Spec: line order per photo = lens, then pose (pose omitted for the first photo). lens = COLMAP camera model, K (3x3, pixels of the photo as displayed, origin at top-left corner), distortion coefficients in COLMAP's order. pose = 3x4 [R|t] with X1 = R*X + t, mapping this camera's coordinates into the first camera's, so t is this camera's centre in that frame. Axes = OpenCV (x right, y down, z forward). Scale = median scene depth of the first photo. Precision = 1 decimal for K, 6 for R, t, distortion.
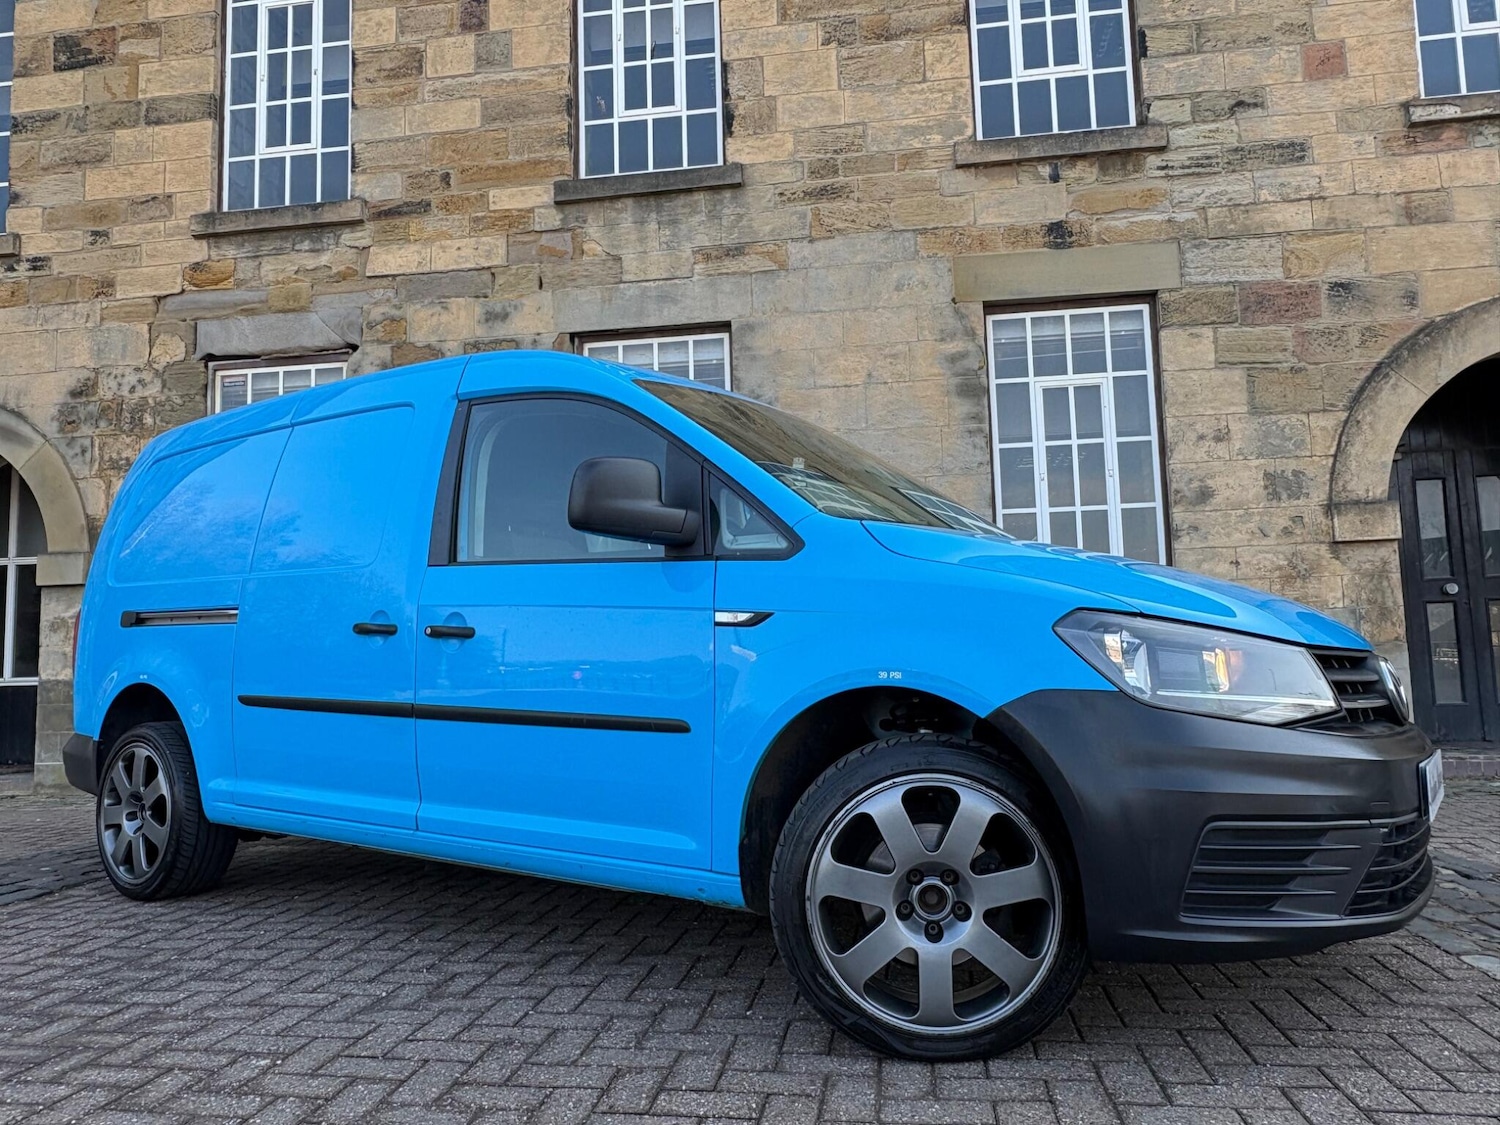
lens RADIAL K [[1088.4, 0, 741.9], [0, 1088.4, 571.7], [0, 0, 1]] dist [-0.005244, 0.006414]
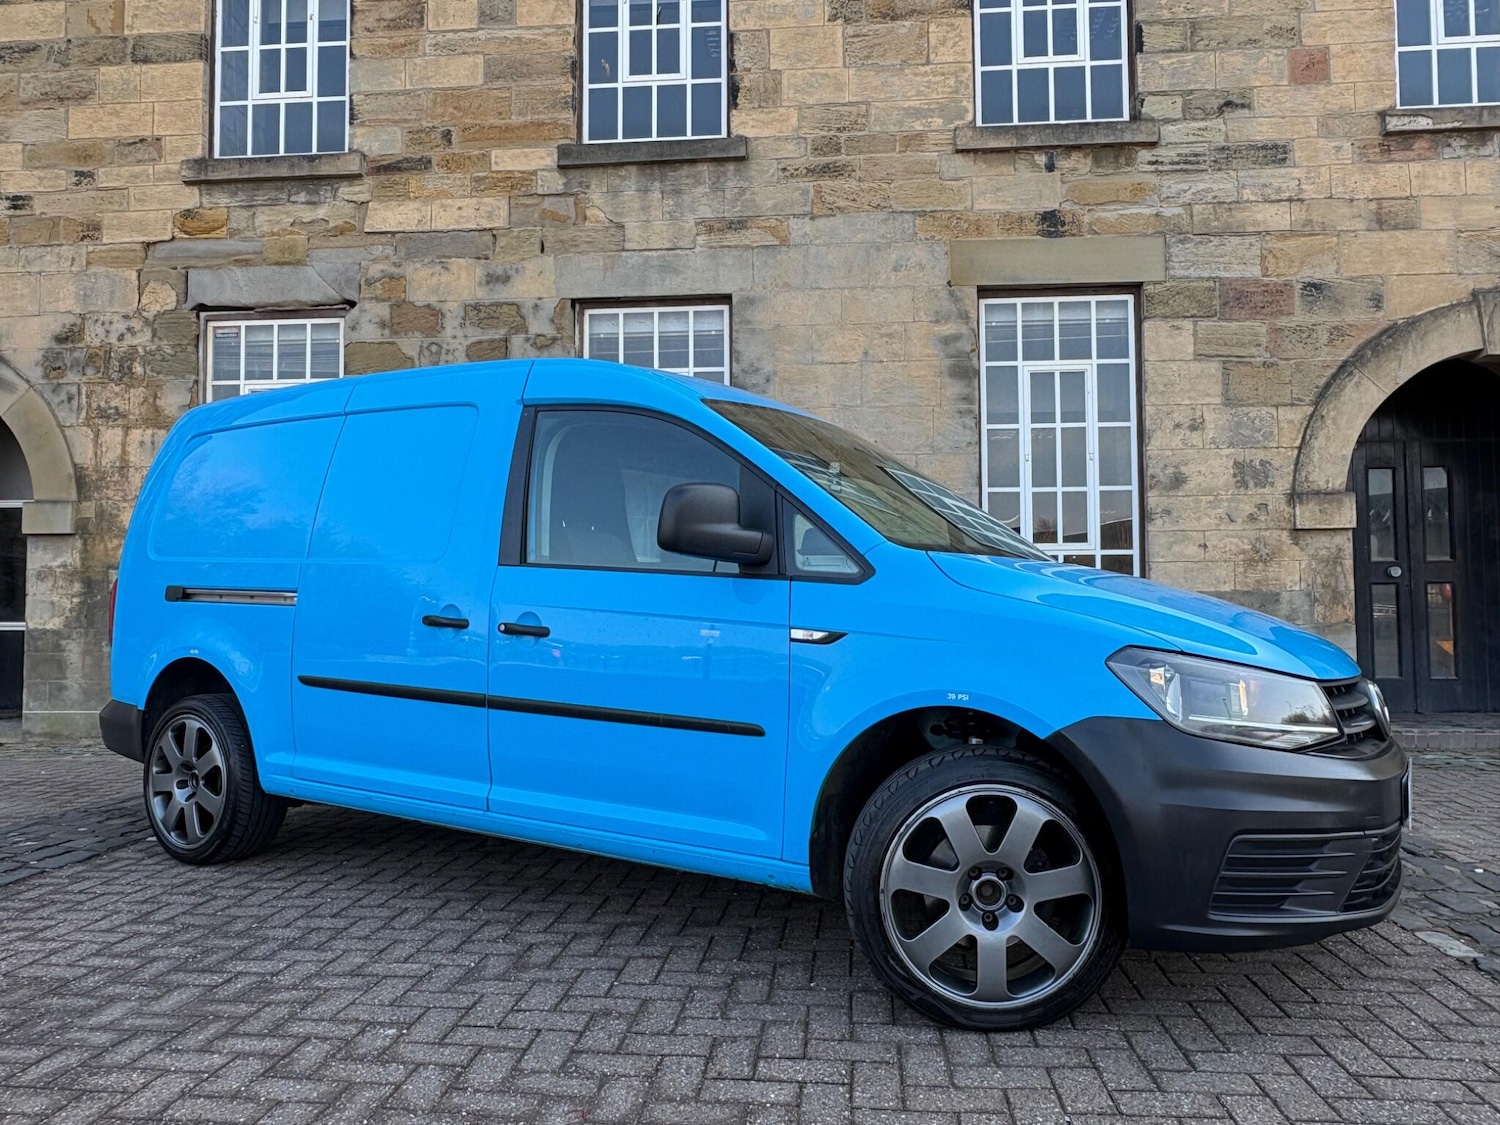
lens RADIAL K [[1088.4, 0, 755.8], [0, 1088.4, 568.9], [0, 0, 1]] dist [-0.005244, 0.006414]
pose [[0.997854, 0.023826, 0.060991, -0.044004], [-0.027080, 0.998222, 0.053102, -0.027808], [-0.059617, -0.054639, 0.996725, -0.032771]]
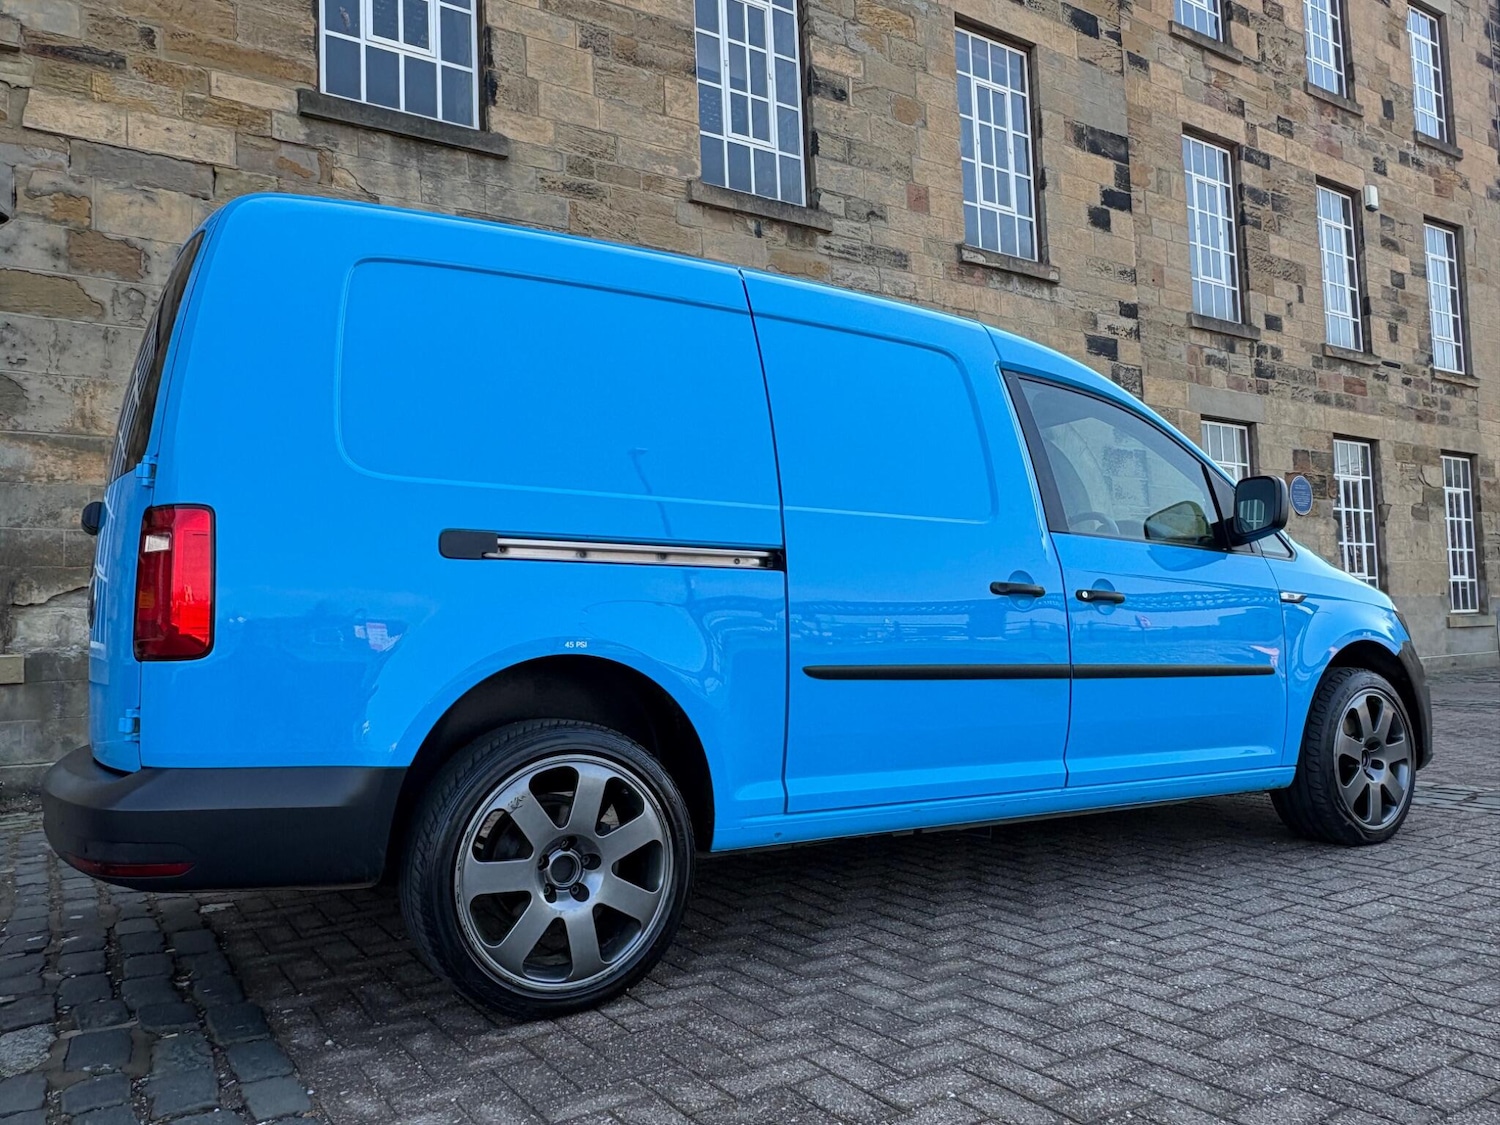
lens RADIAL K [[1088.4, 0, 738.1], [0, 1088.4, 572.2], [0, 0, 1]] dist [-0.005244, 0.006414]
pose [[0.749460, 0.042654, 0.660674, -0.487133], [-0.051113, 0.998672, -0.006494, 0.016598], [-0.660074, -0.028902, 0.750645, 0.107783]]
